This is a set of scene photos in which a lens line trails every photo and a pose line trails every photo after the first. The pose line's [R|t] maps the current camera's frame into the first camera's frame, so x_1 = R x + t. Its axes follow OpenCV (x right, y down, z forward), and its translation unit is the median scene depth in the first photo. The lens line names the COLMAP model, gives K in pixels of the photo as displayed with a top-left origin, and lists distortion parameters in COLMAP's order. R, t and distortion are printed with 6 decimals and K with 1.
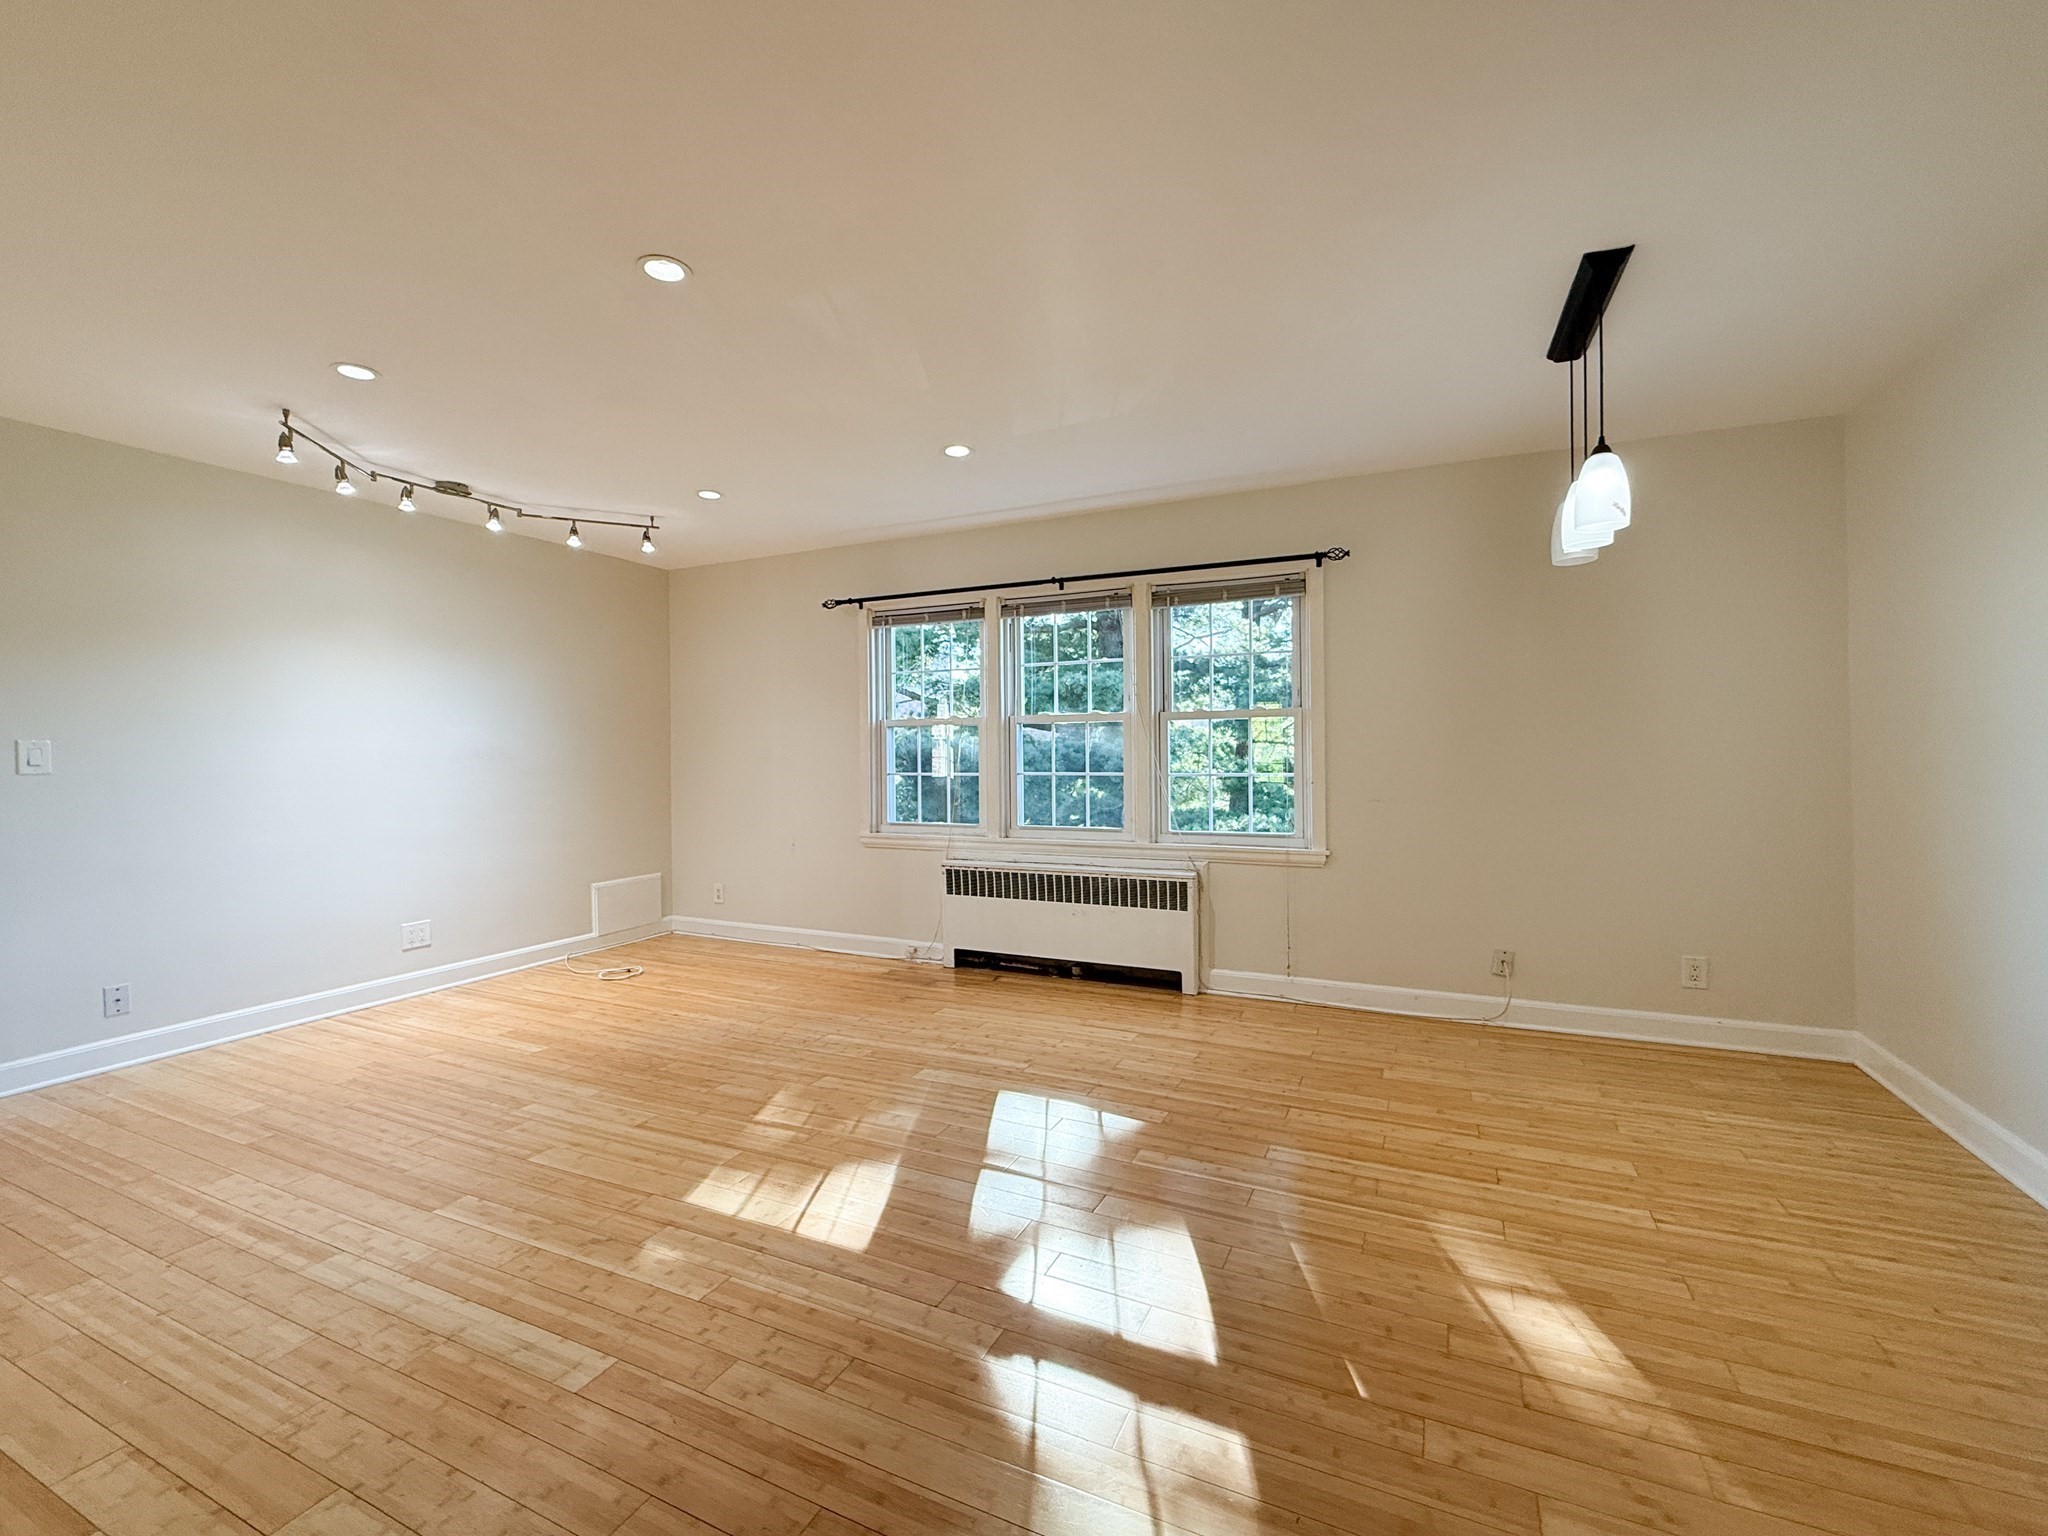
lens RADIAL K [[840.7, 0, 1060.9], [0, 840.7, 761.1], [0, 0, 1]] dist [0.001840, -0.000698]
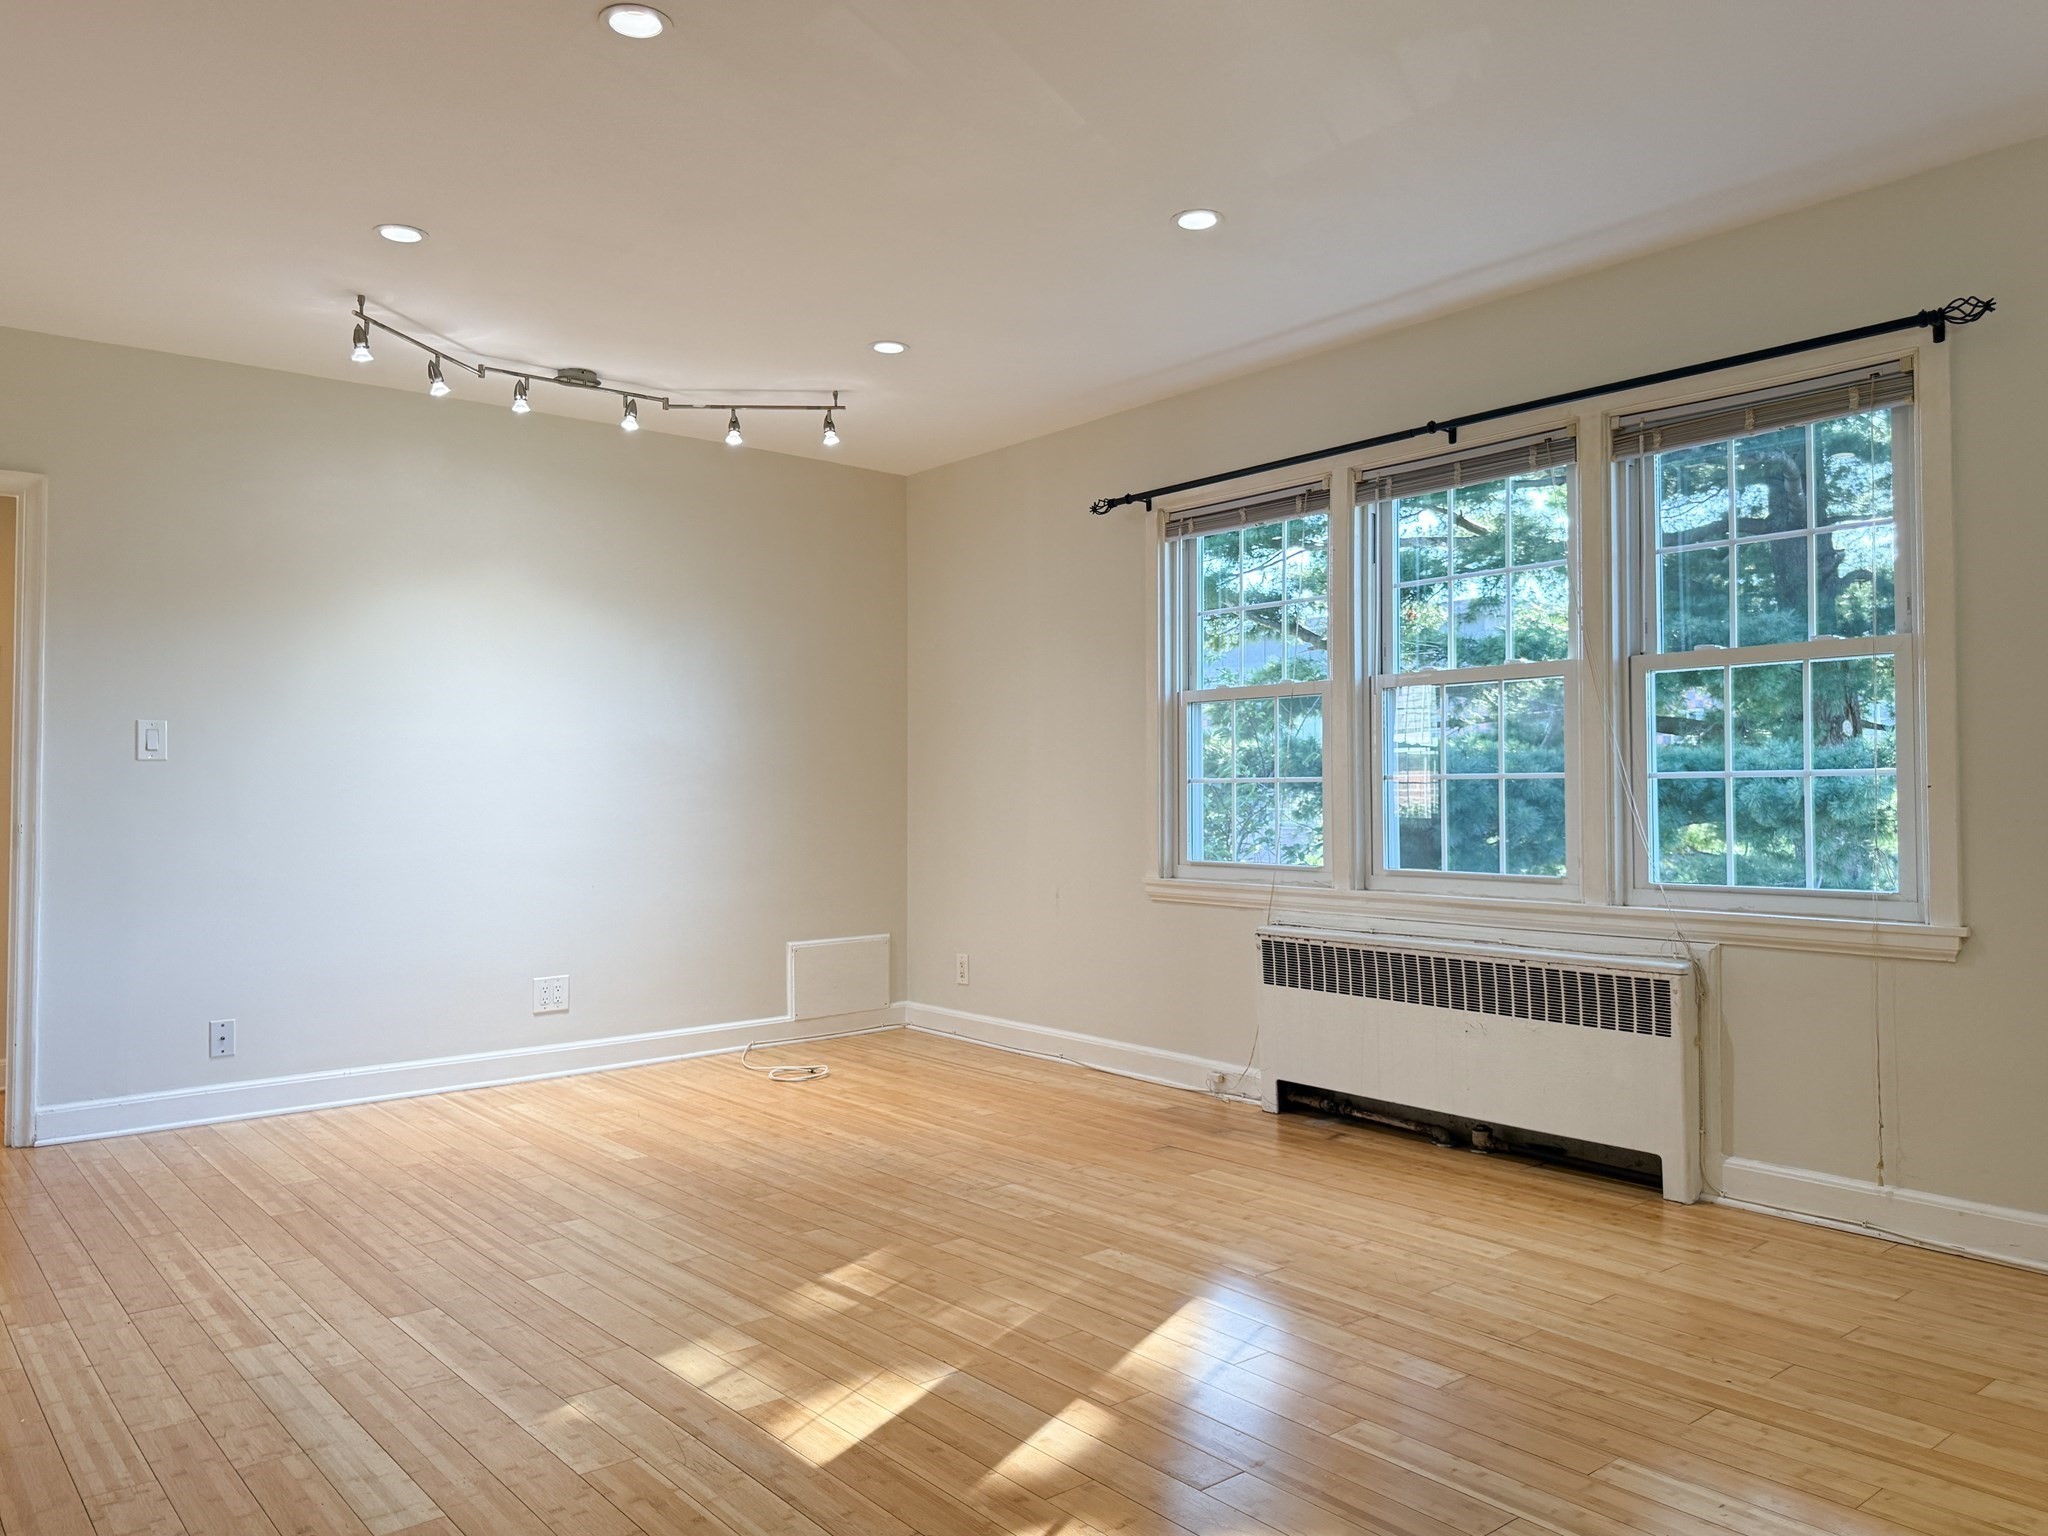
lens RADIAL K [[1485.2, 0, 1100.6], [0, 1485.2, 758.3], [0, 0, 1]] dist [0.046037, -0.049925]
pose [[0.909281, -0.003692, -0.416167, 0.247553], [-0.008646, 0.999577, -0.027758, 0.041378], [0.416094, 0.028838, 0.908864, 0.018704]]
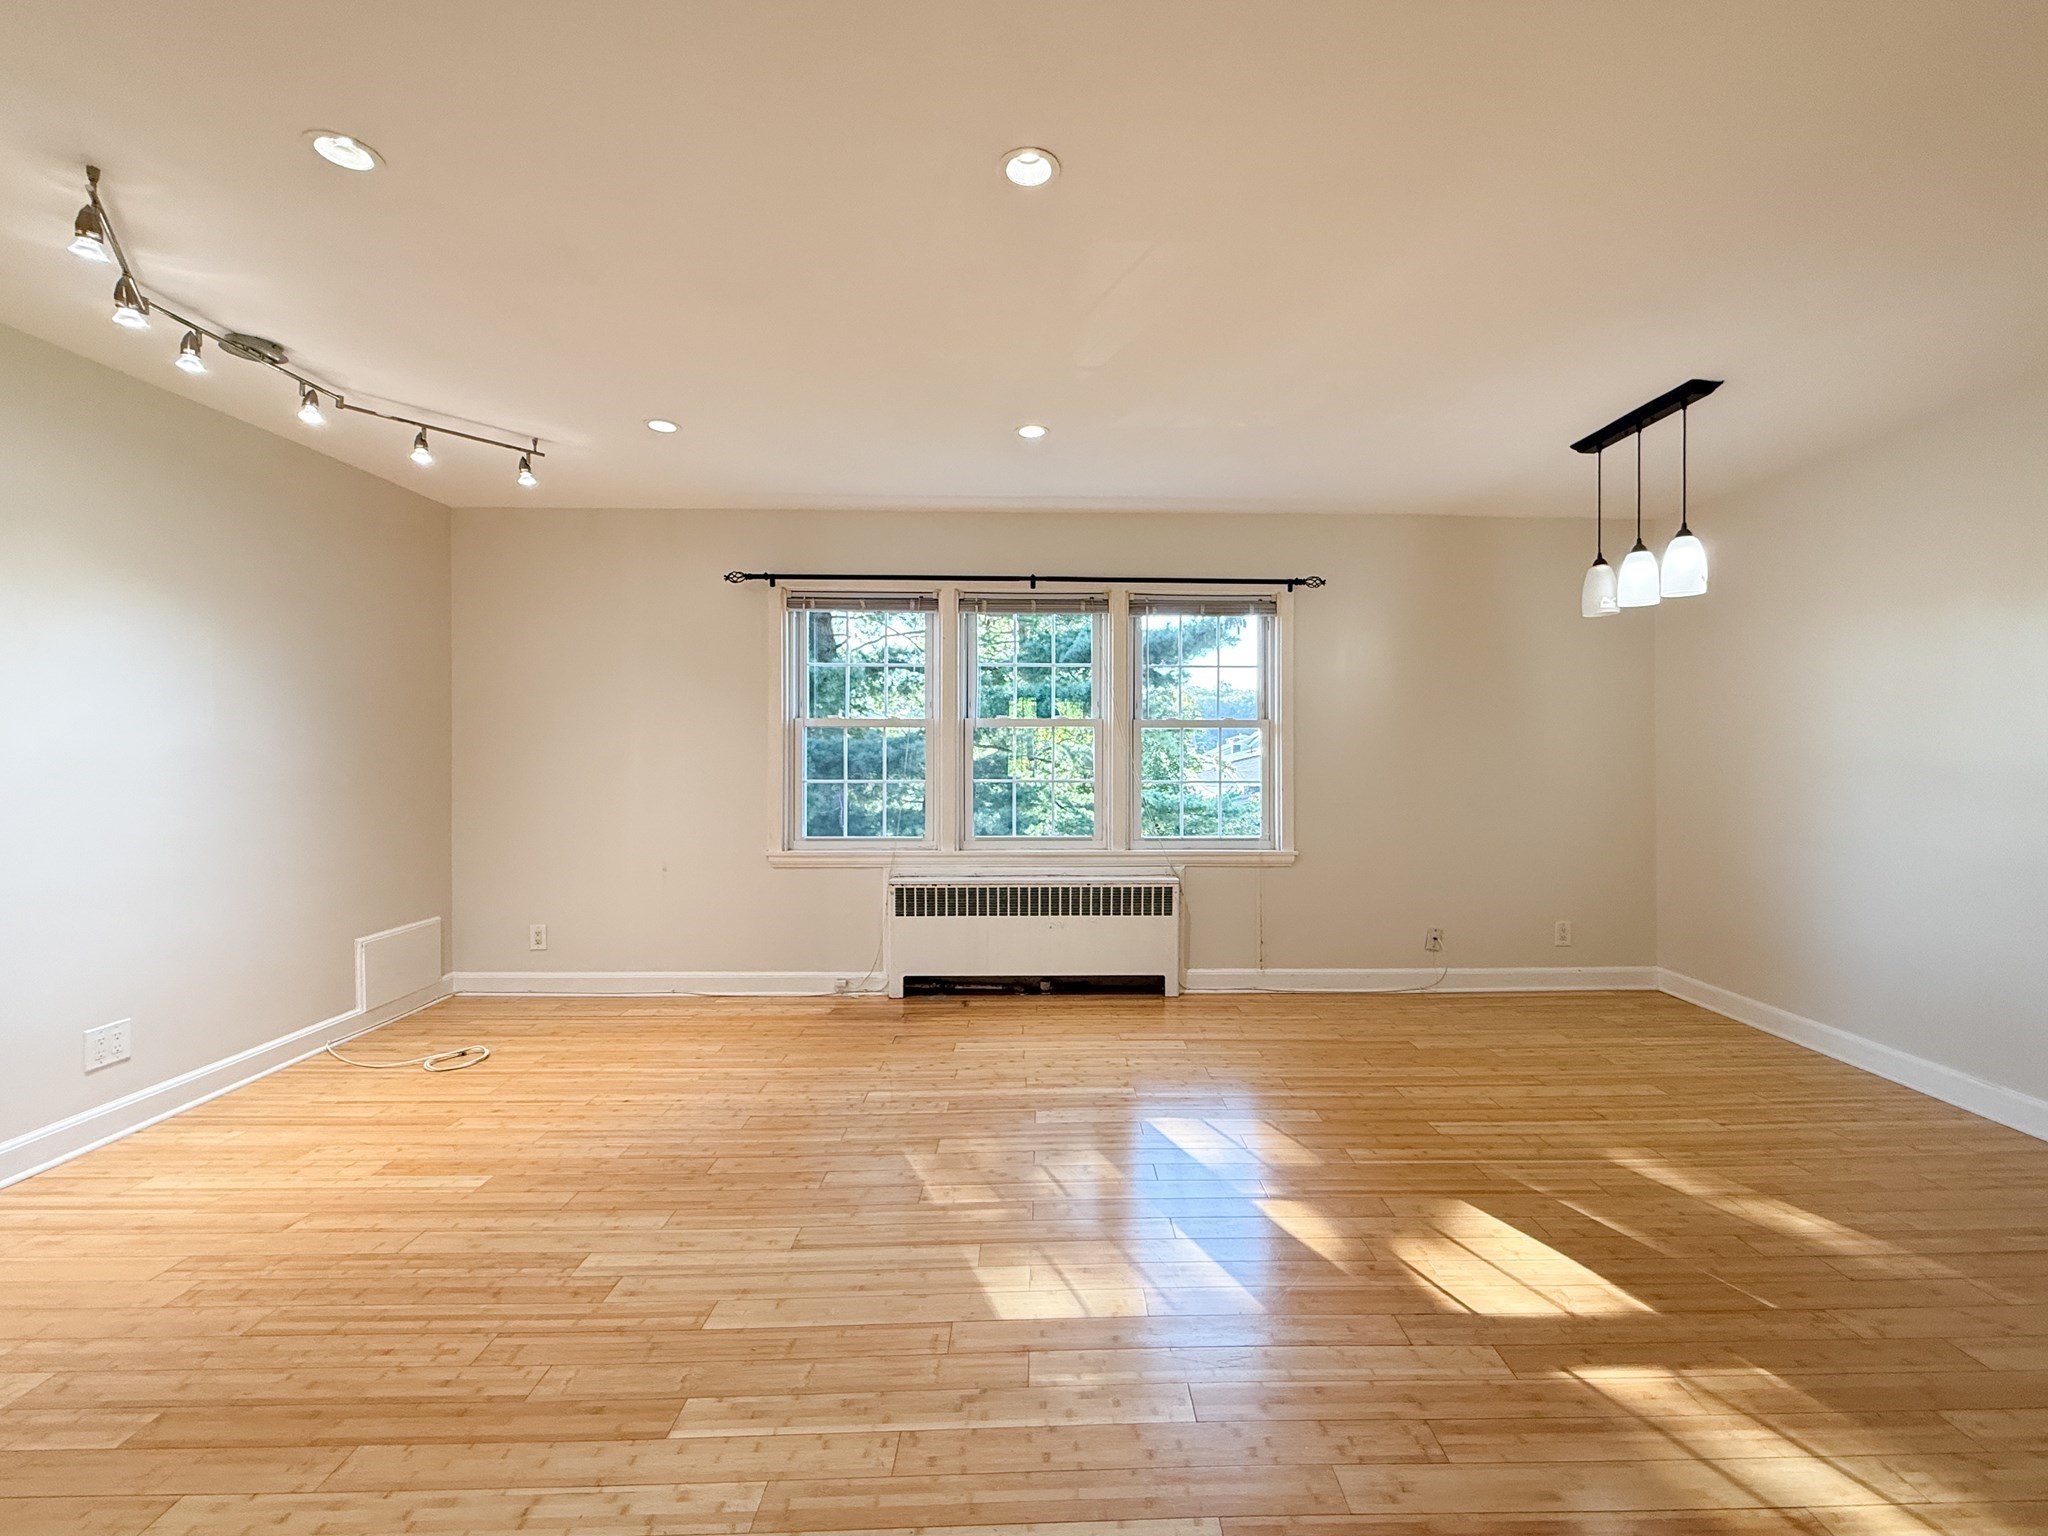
lens RADIAL K [[840.7, 0, 1061.1], [0, 840.7, 763.4], [0, 0, 1]] dist [0.001840, -0.000698]
pose [[0.901777, 0.003973, 0.432183, -0.476397], [-0.005750, 0.999980, 0.002805, -0.010283], [-0.432163, -0.005015, 0.901782, 0.156035]]
